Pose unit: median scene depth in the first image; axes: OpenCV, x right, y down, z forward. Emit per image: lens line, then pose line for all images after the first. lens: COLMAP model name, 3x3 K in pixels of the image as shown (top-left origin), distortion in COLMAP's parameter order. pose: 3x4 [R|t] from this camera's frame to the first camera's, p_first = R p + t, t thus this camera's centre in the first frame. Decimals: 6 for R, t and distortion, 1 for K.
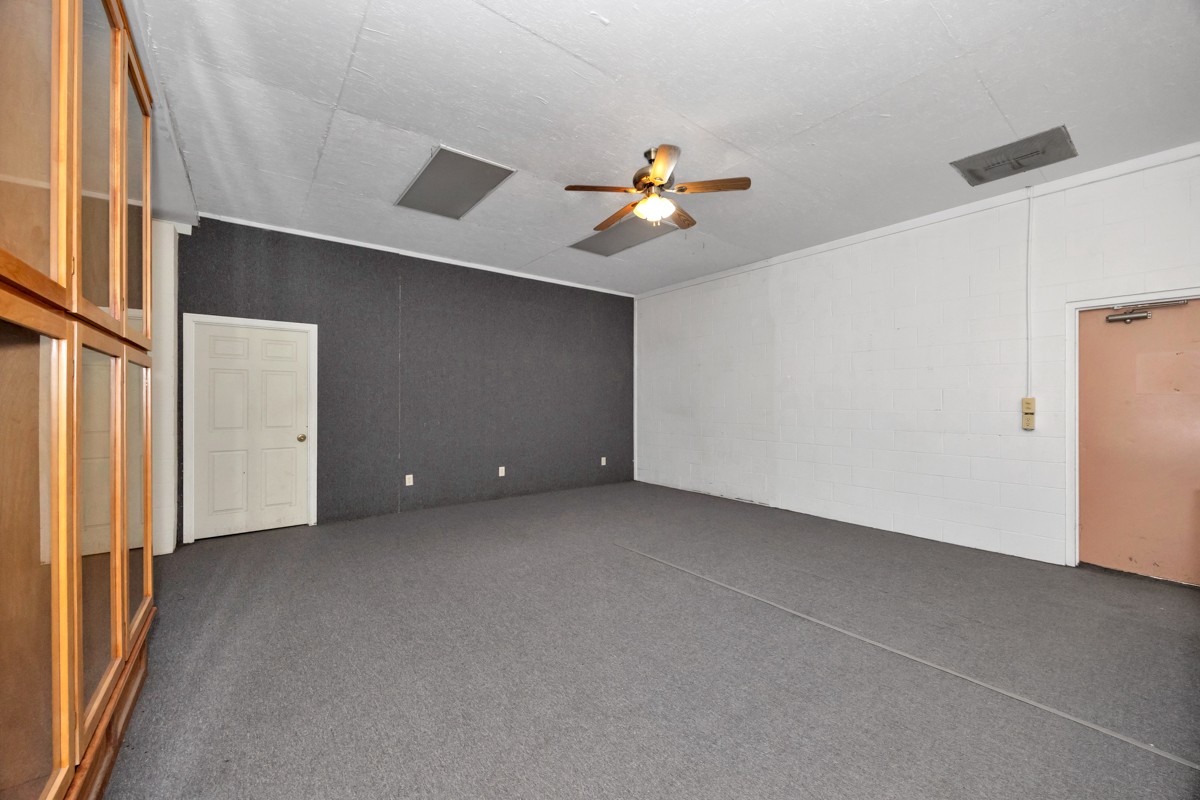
lens RADIAL K [[457.0, 0, 600.0], [0, 457.0, 400.0], [0, 0, 1]] dist [0.001322, -0.000628]
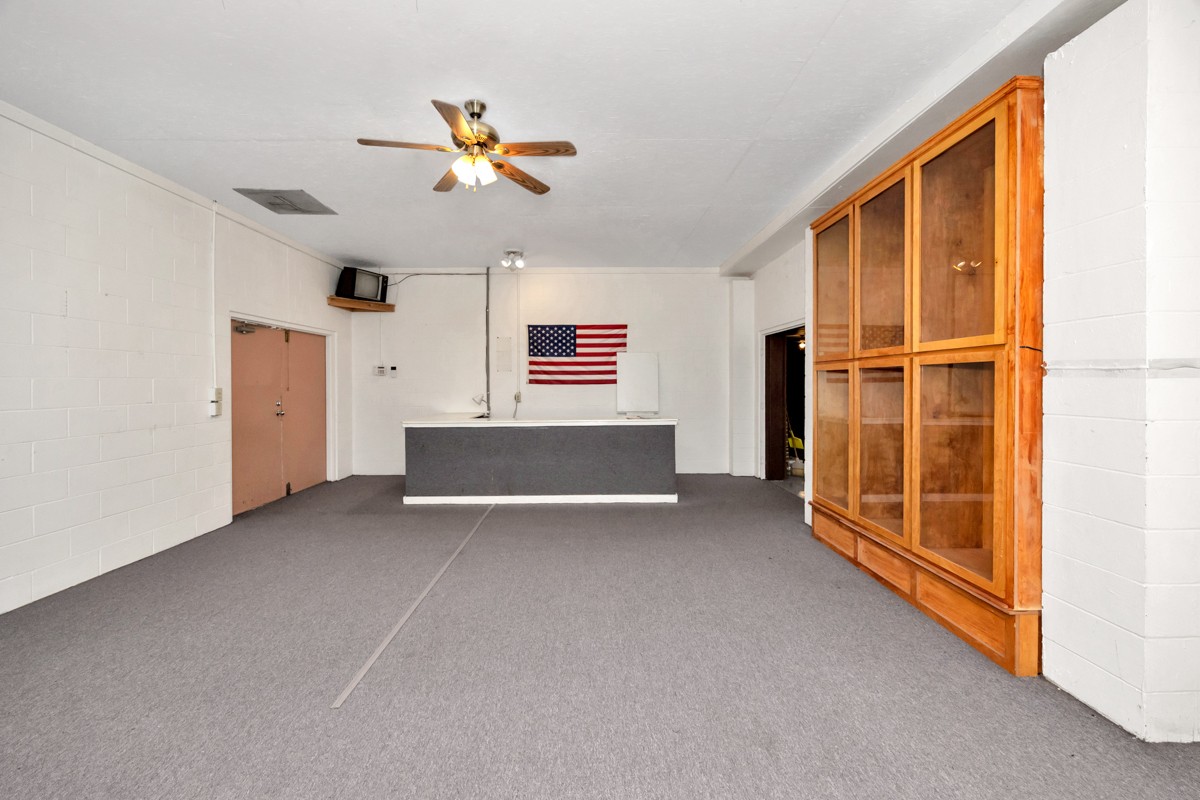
lens RADIAL K [[457.0, 0, 600.0], [0, 457.0, 400.0], [0, 0, 1]] dist [0.001322, -0.000628]
pose [[-0.793816, -0.018386, 0.607880, -0.392234], [0.011776, 0.998891, 0.045590, -0.012751], [-0.608044, 0.043349, -0.792719, 1.023651]]
